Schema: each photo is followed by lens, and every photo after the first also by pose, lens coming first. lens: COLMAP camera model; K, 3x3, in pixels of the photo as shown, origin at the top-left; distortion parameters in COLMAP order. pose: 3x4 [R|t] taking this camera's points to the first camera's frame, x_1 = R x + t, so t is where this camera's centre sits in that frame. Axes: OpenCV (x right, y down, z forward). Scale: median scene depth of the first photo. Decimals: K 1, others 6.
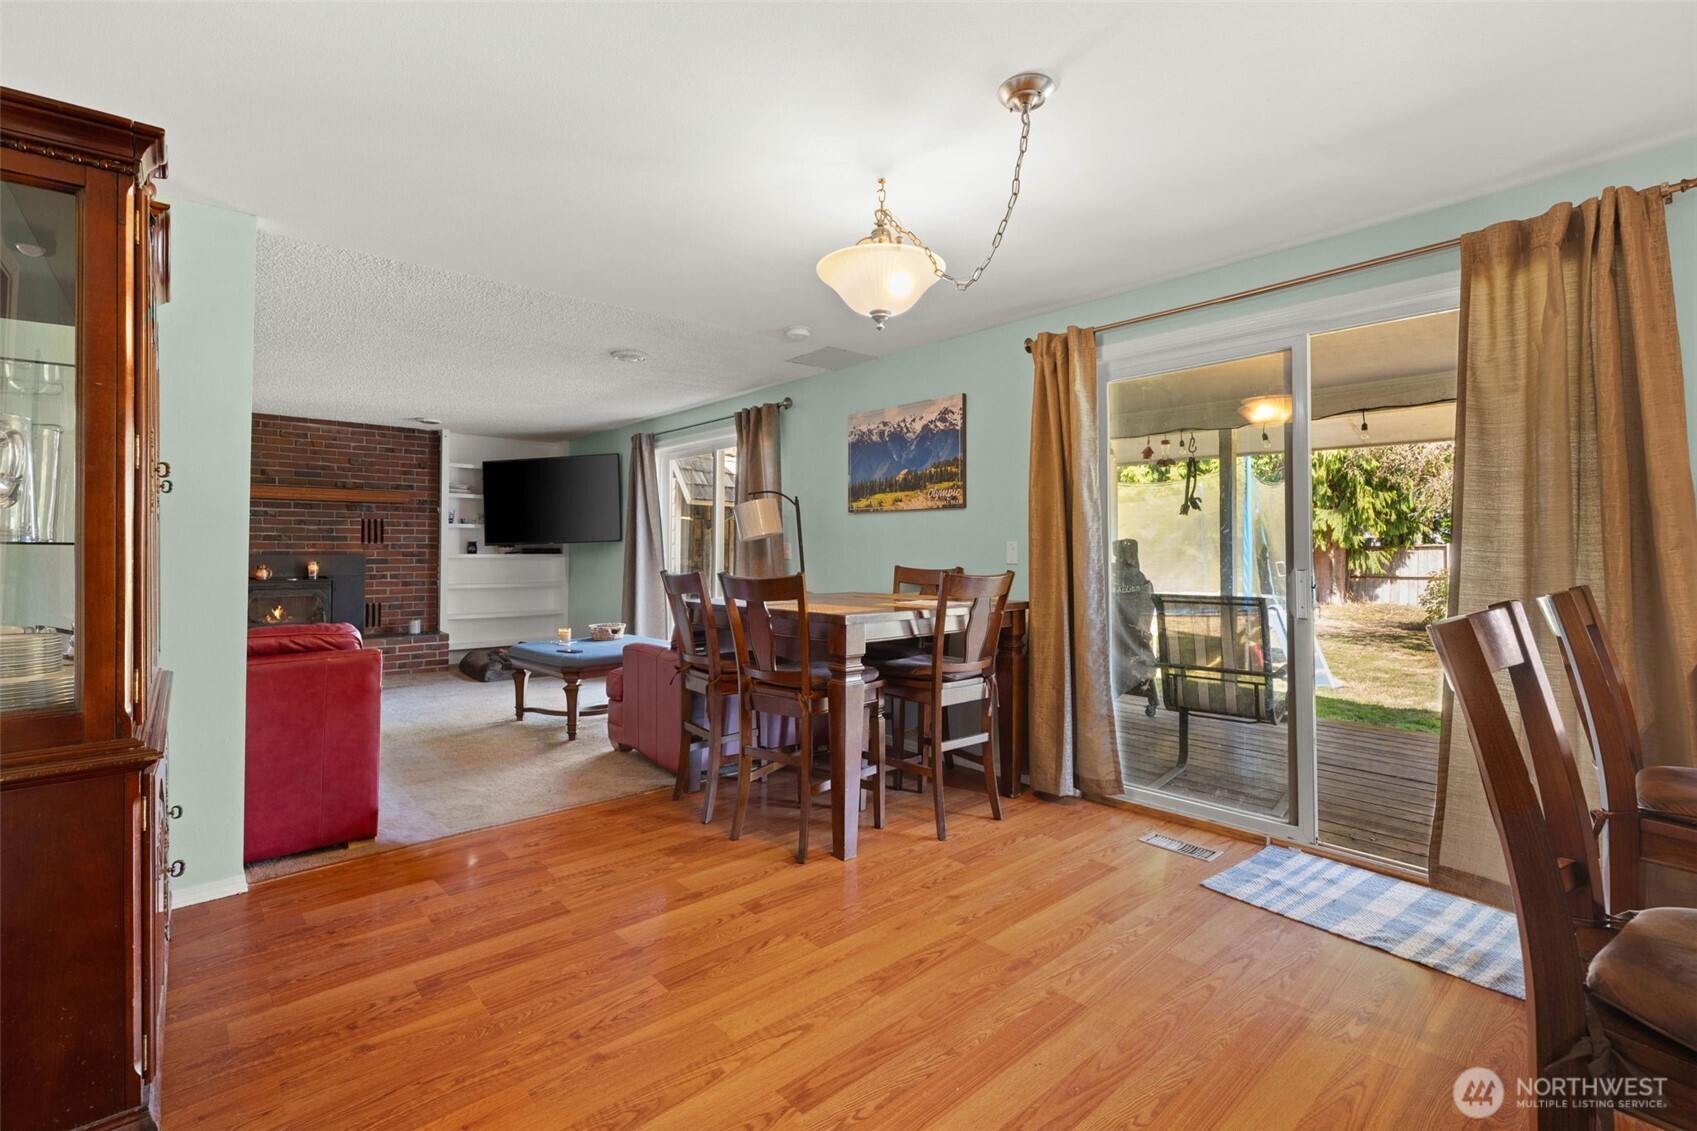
lens RADIAL K [[761.3, 0, 842.1], [0, 761.3, 531.8], [0, 0, 1]] dist [-0.002638, 0.000872]
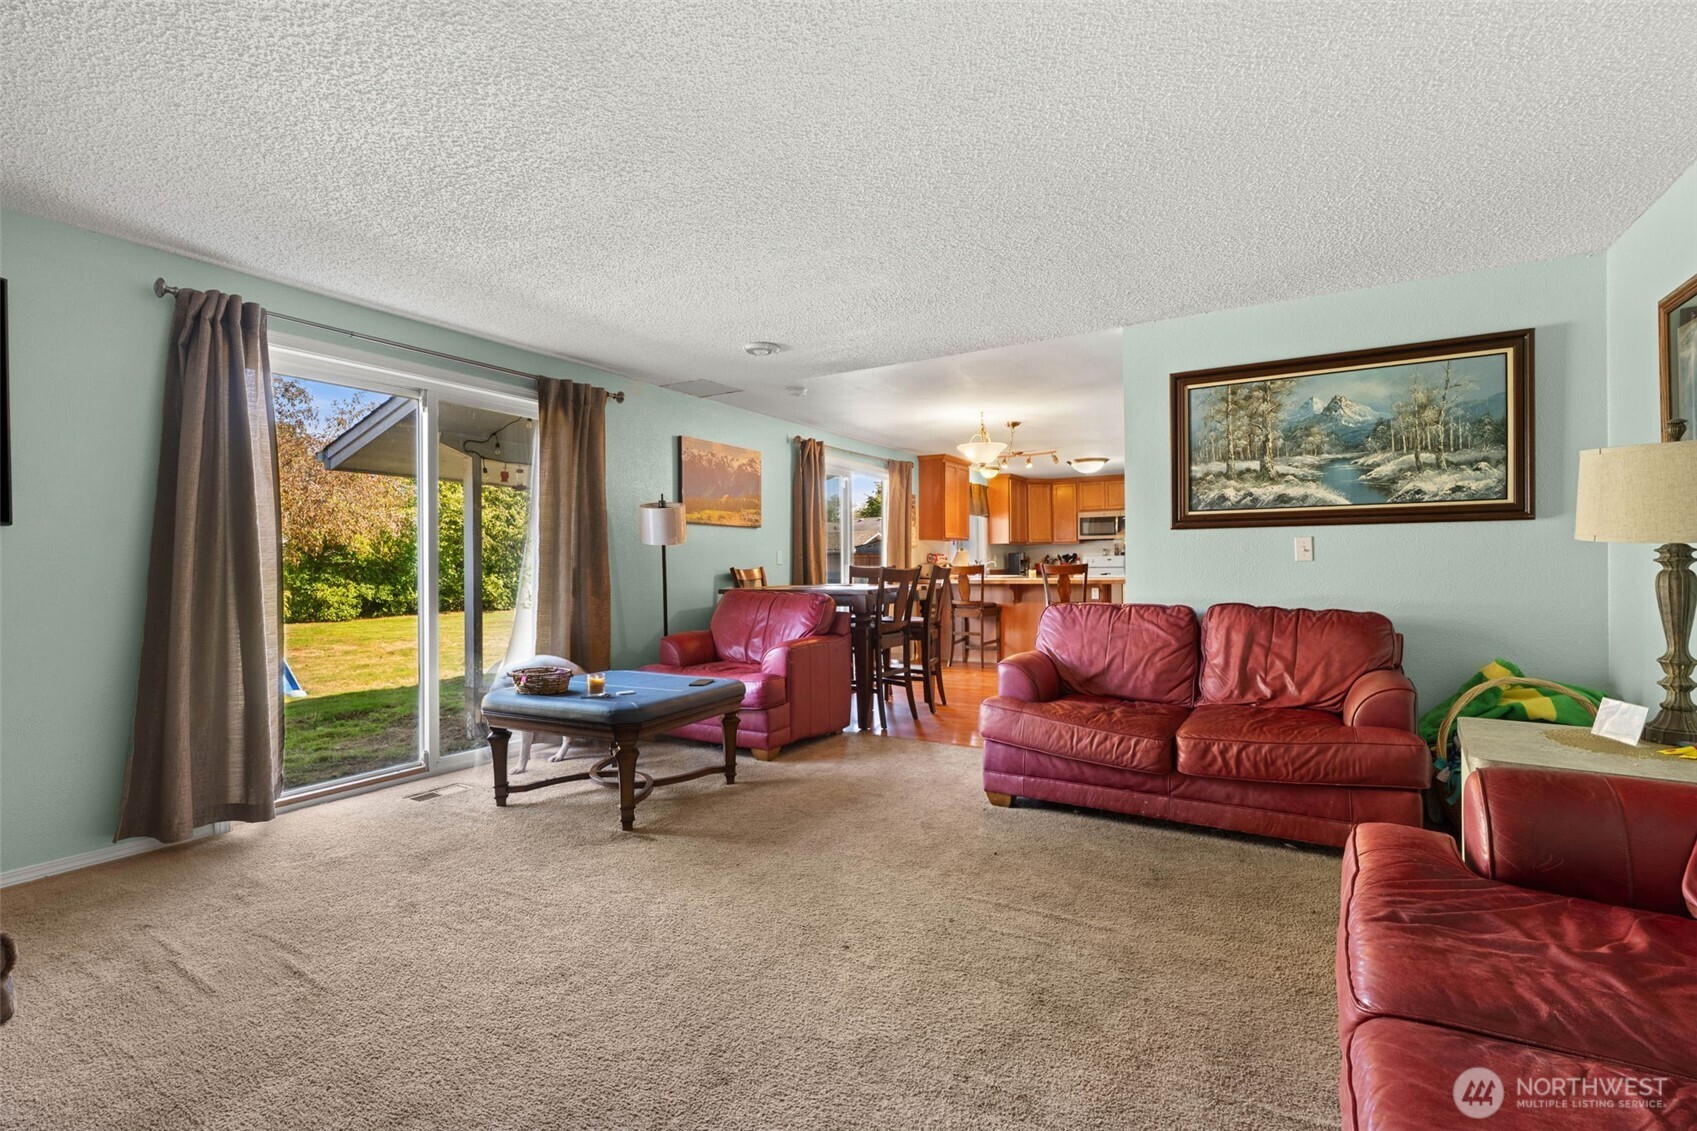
lens RADIAL K [[761.3, 0, 832.8], [0, 761.3, 569.4], [0, 0, 1]] dist [-0.002638, 0.000872]
pose [[-0.287992, -0.004697, 0.957621, -0.812765], [-0.015178, 0.999885, 0.000340, 0.029807], [-0.957512, -0.014436, -0.288030, 0.787903]]
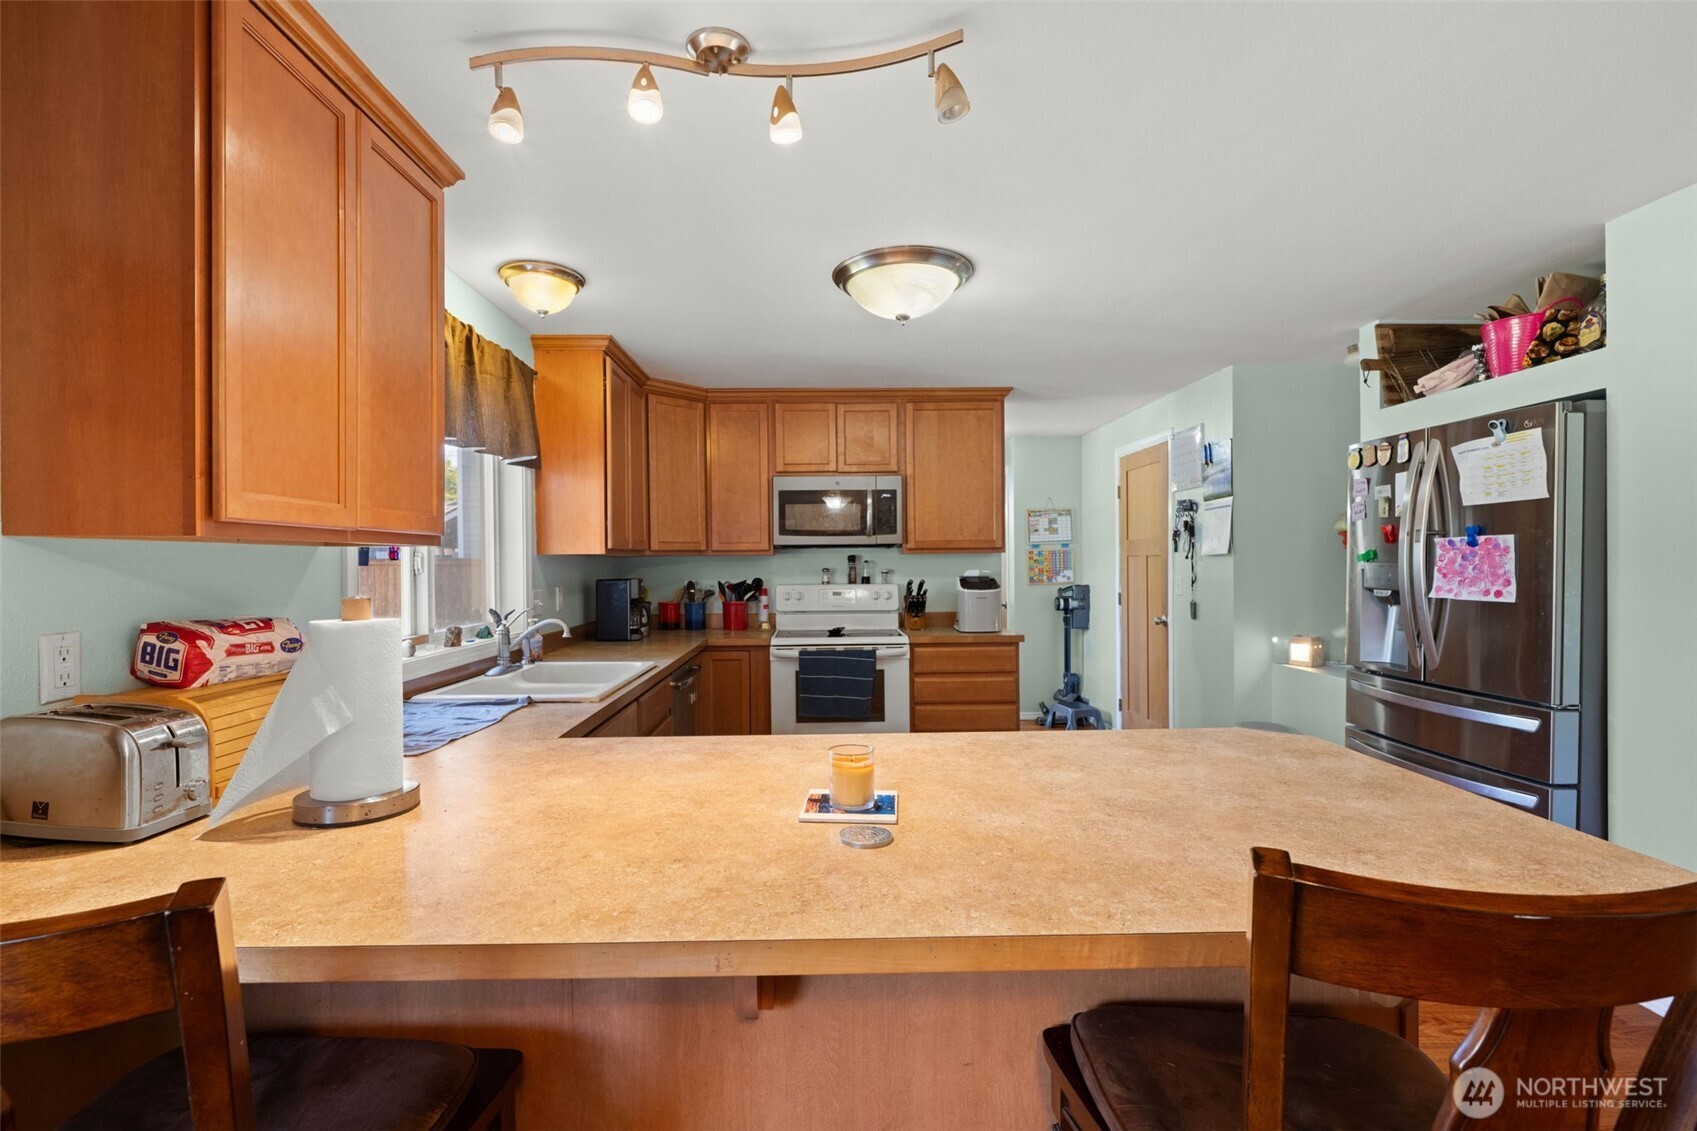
lens RADIAL K [[761.3, 0, 827.3], [0, 761.3, 572.6], [0, 0, 1]] dist [-0.002638, 0.000872]
pose [[-0.757007, -0.006008, 0.653380, 0.138535], [-0.011654, 0.999923, -0.004307, -0.015665], [-0.653303, -0.010875, -0.757018, 0.278398]]
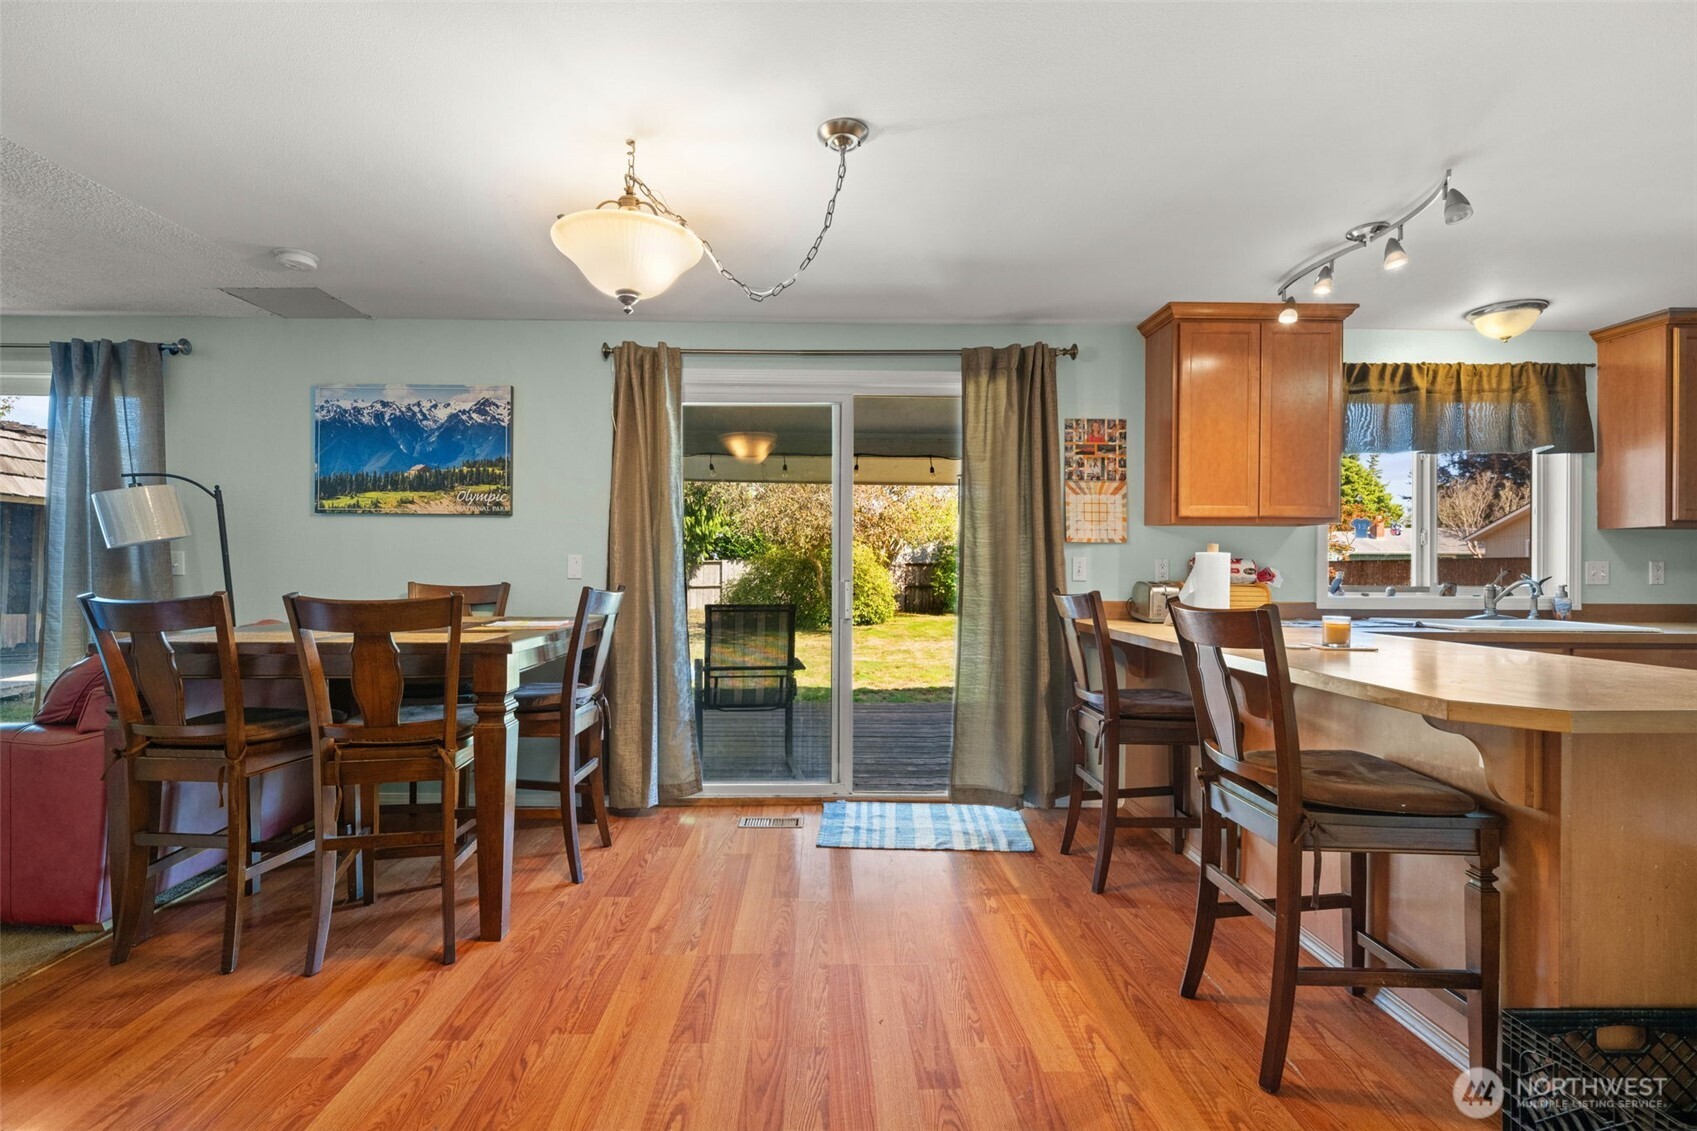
lens RADIAL K [[761.3, 0, 831.9], [0, 761.3, 563.9], [0, 0, 1]] dist [-0.002638, 0.000872]
pose [[0.651644, 0.004522, 0.758512, -0.162122], [-0.022900, 0.999644, 0.013714, 0.002363], [-0.758179, -0.026306, 0.651515, 0.084588]]
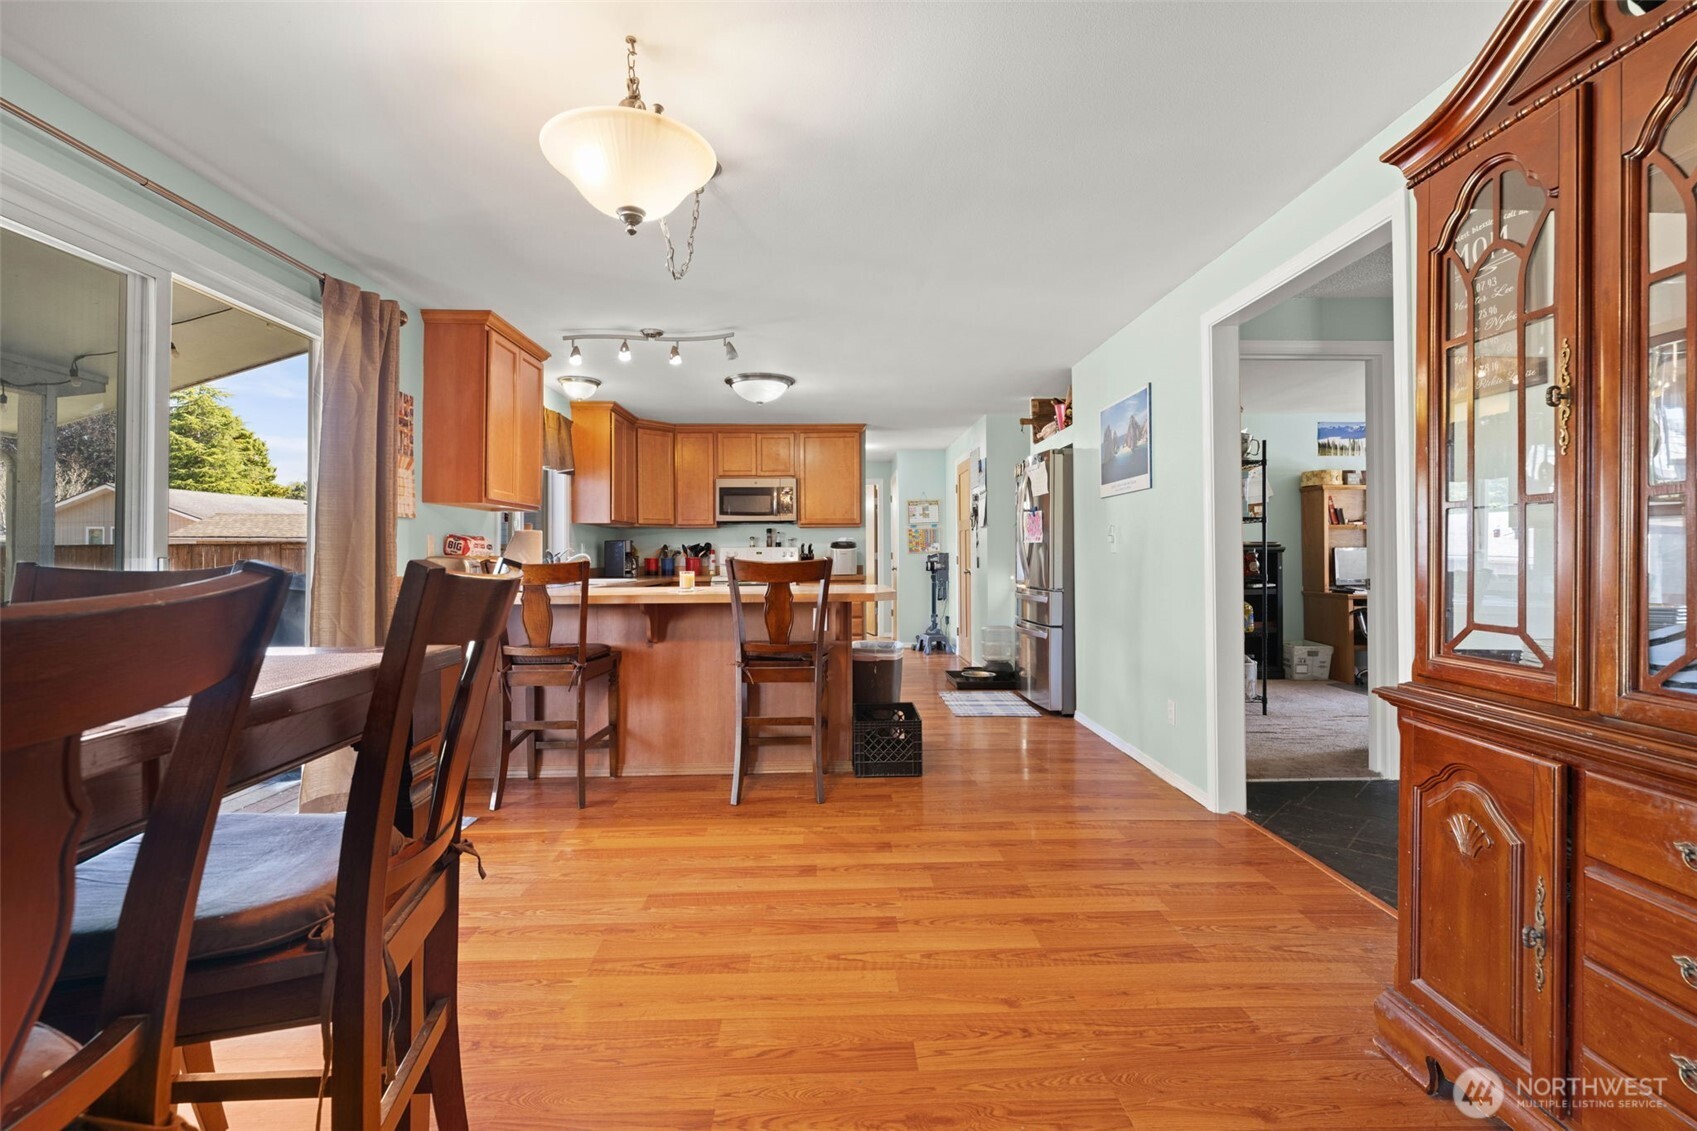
lens RADIAL K [[761.3, 0, 846.1], [0, 761.3, 555.2], [0, 0, 1]] dist [-0.002638, 0.000872]
pose [[-0.766126, 0.001934, 0.642687, -0.209525], [-0.014073, 0.999705, -0.019784, 0.023351], [-0.642536, -0.024201, -0.765873, 0.500598]]
